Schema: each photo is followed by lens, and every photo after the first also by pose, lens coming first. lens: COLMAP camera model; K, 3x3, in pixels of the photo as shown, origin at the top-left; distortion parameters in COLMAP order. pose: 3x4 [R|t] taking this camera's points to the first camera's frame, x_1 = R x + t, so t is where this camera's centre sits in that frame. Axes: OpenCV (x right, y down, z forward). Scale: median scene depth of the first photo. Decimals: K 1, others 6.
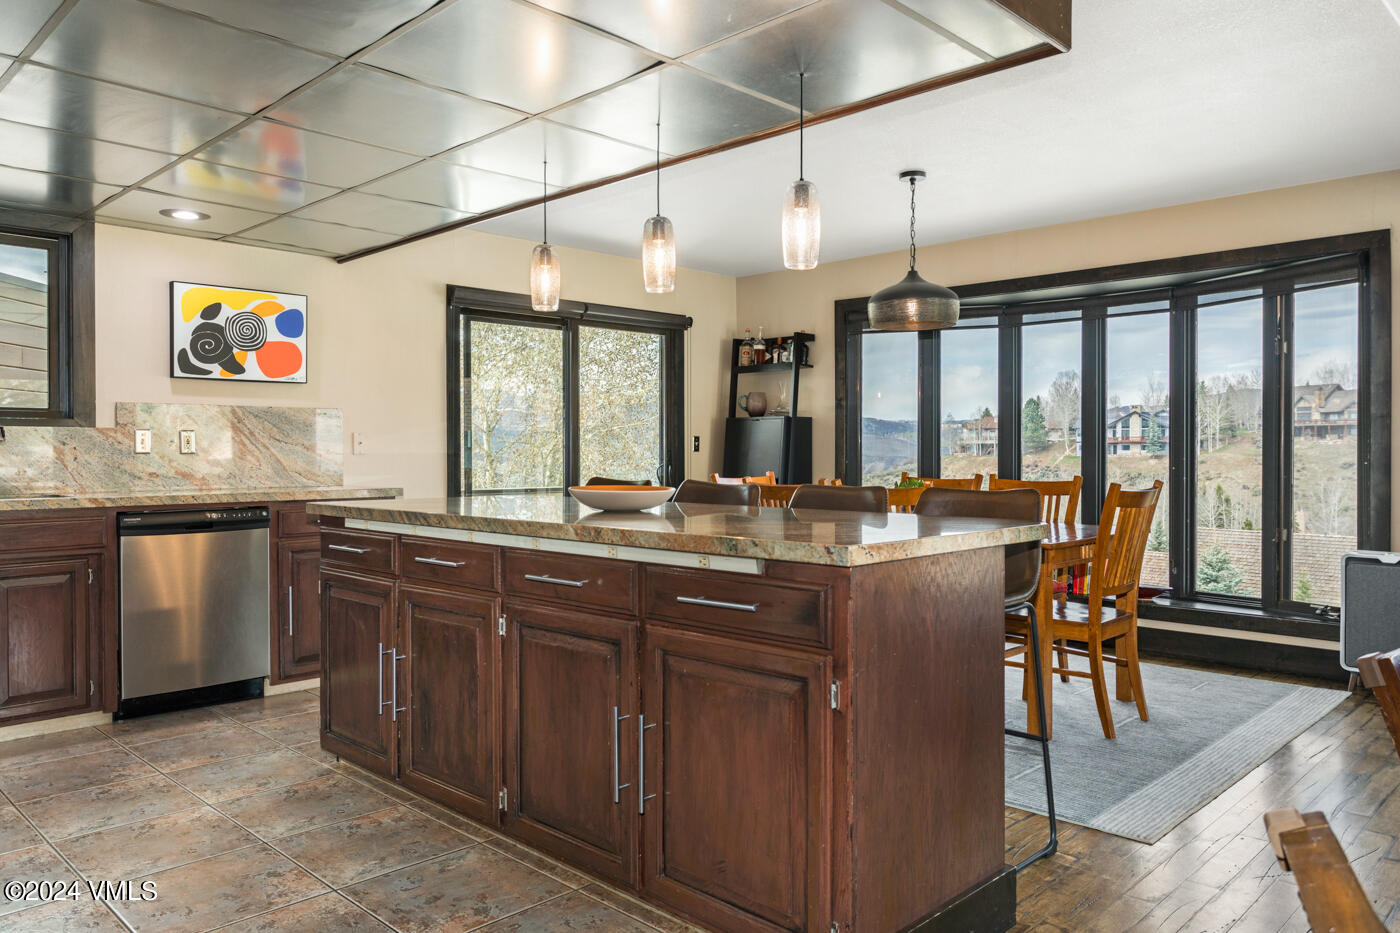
lens RADIAL K [[968.7, 0, 694.0], [0, 968.7, 457.7], [0, 0, 1]] dist [0.007113, 0.000381]
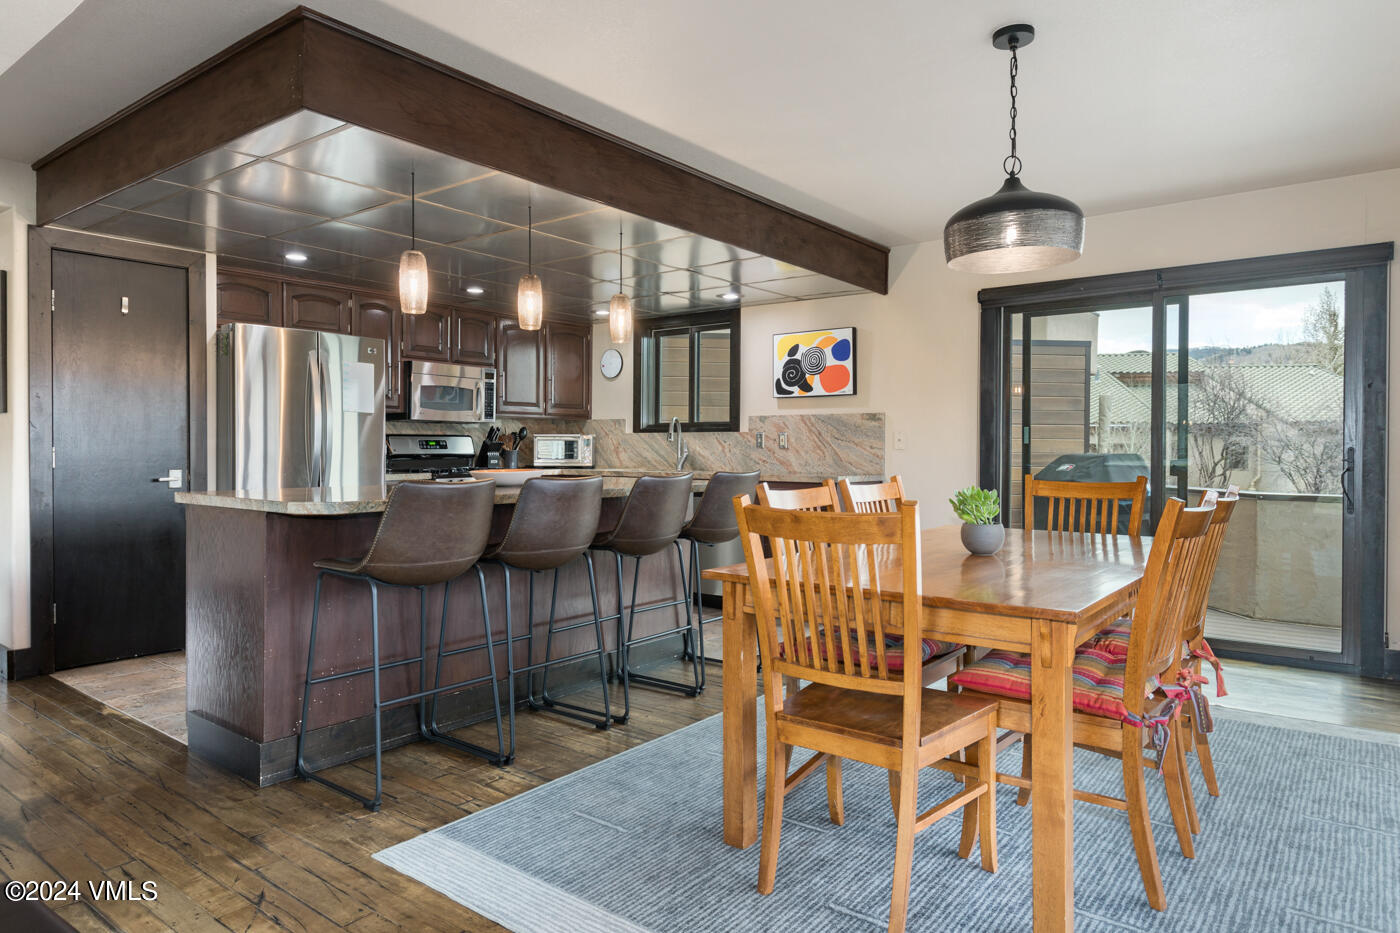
lens RADIAL K [[854.3, 0, 704.7], [0, 854.3, 459.5], [0, 0, 1]] dist [0.002992, -0.001384]
pose [[0.152474, 0.014349, -0.988203, 0.539359], [-0.010616, 0.999861, 0.012880, -0.001596], [0.988250, 0.008527, 0.152605, 0.480615]]
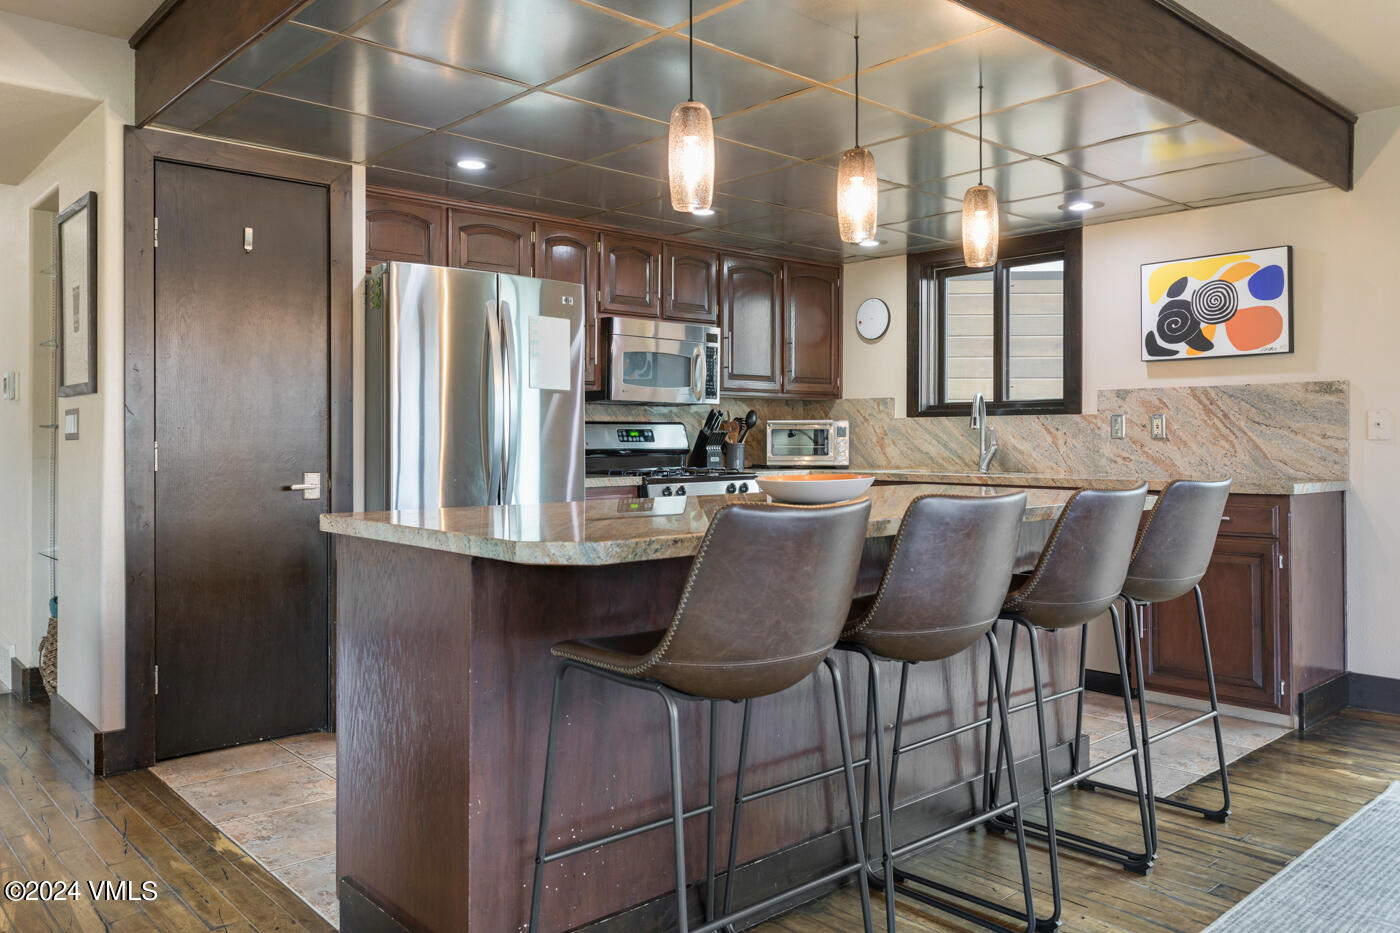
lens RADIAL K [[1049.8, 0, 693.4], [0, 1049.8, 441.3], [0, 0, 1]] dist [-0.024438, 0.055755]
pose [[-0.040029, 0.002702, -0.999195, 0.385555], [-0.006305, 0.999976, 0.002957, -0.001016], [0.999179, 0.006419, -0.040011, 0.407659]]
